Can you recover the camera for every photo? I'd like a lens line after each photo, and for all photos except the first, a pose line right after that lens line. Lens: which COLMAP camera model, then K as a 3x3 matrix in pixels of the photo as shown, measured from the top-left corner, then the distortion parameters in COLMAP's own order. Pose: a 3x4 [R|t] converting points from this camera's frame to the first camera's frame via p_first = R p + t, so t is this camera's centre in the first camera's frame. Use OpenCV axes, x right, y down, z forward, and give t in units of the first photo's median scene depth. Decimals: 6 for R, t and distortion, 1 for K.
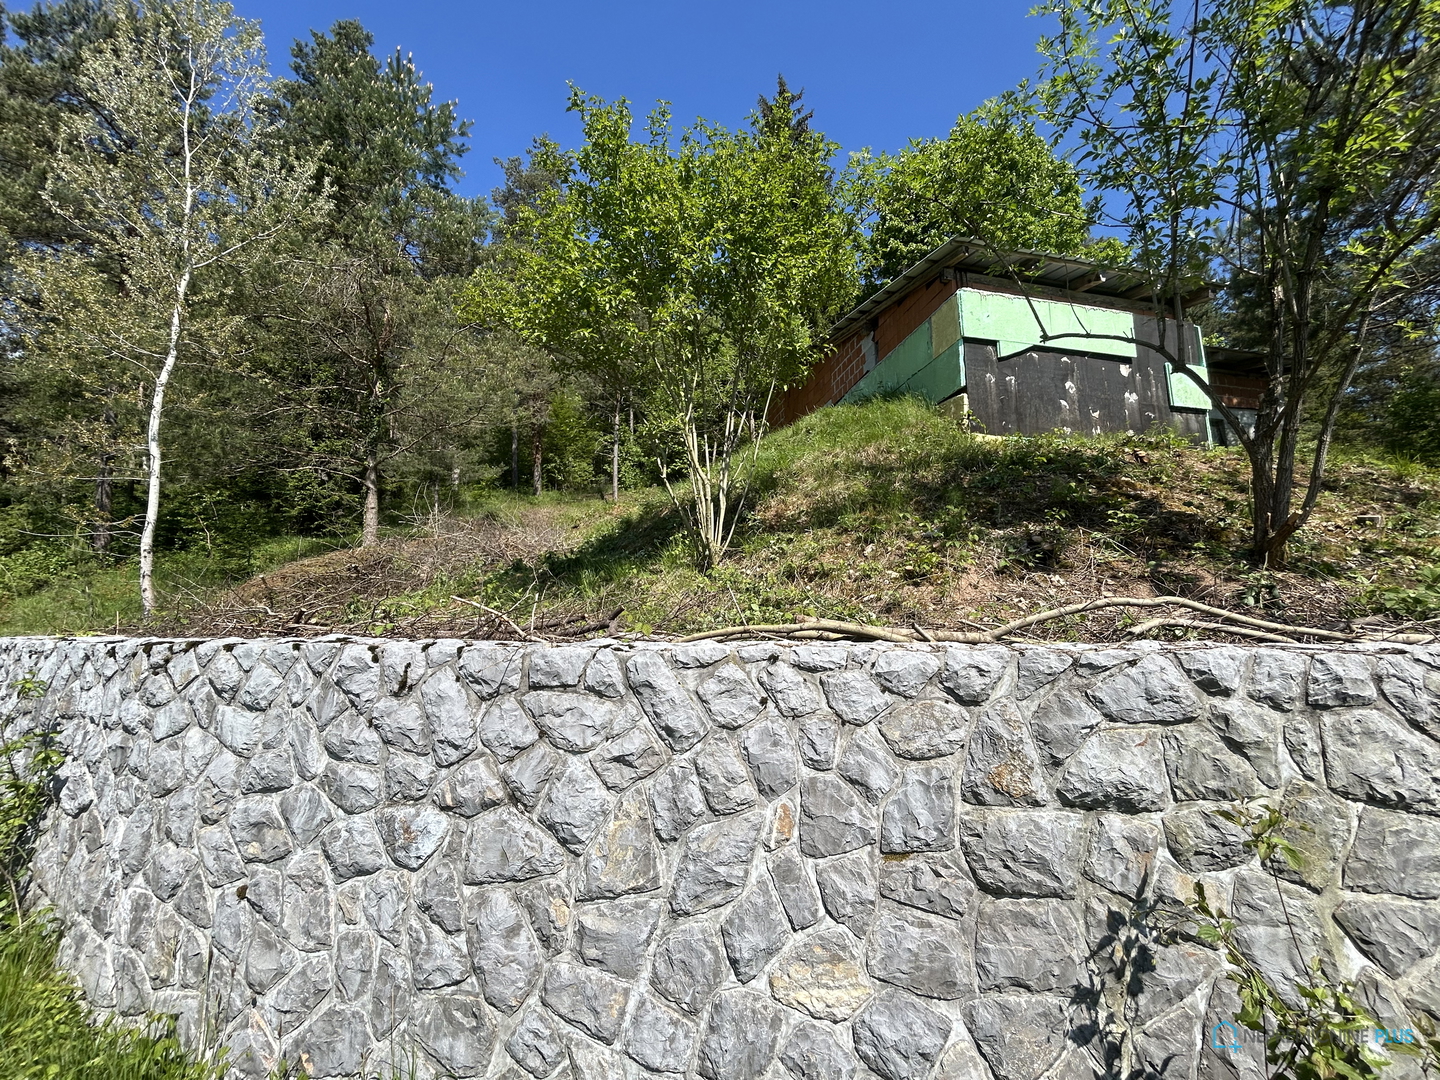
lens RADIAL K [[581.7, 0, 721.2], [0, 581.7, 541.3], [0, 0, 1]] dist [-0.003474, 0.001316]
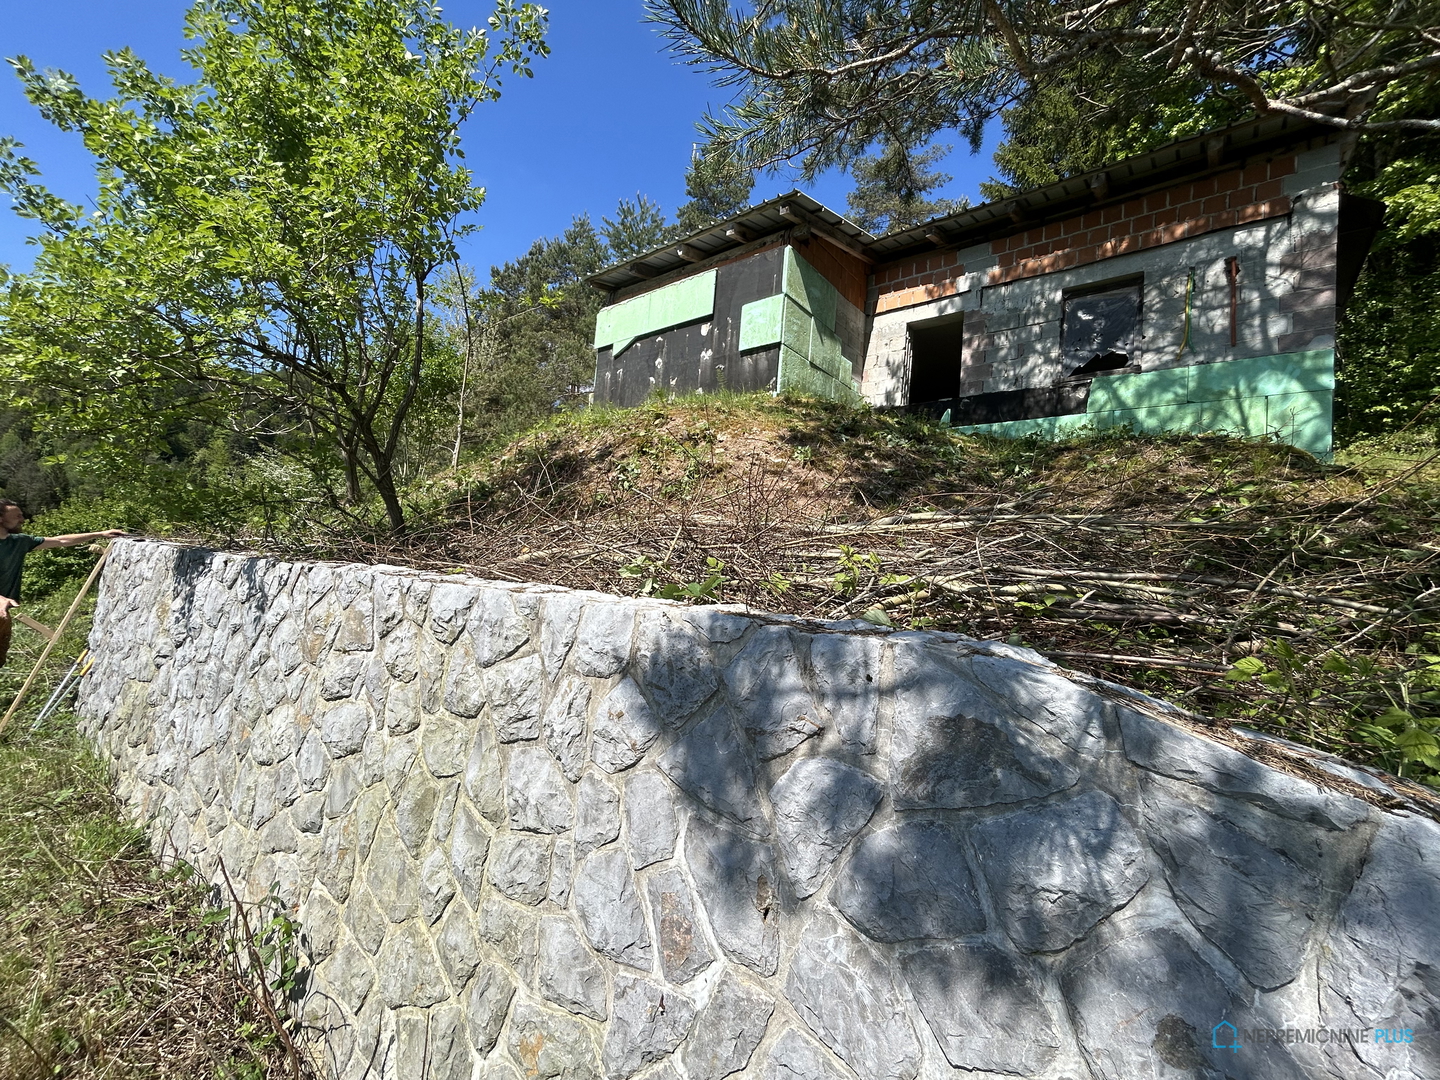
lens RADIAL K [[581.7, 0, 720.7], [0, 581.7, 539.2], [0, 0, 1]] dist [-0.003474, 0.001316]
pose [[0.571006, 0.023049, -0.820622, 6.820204], [0.045799, 0.997155, 0.059875, 0.096165], [0.819667, -0.071772, 0.568326, 1.715632]]
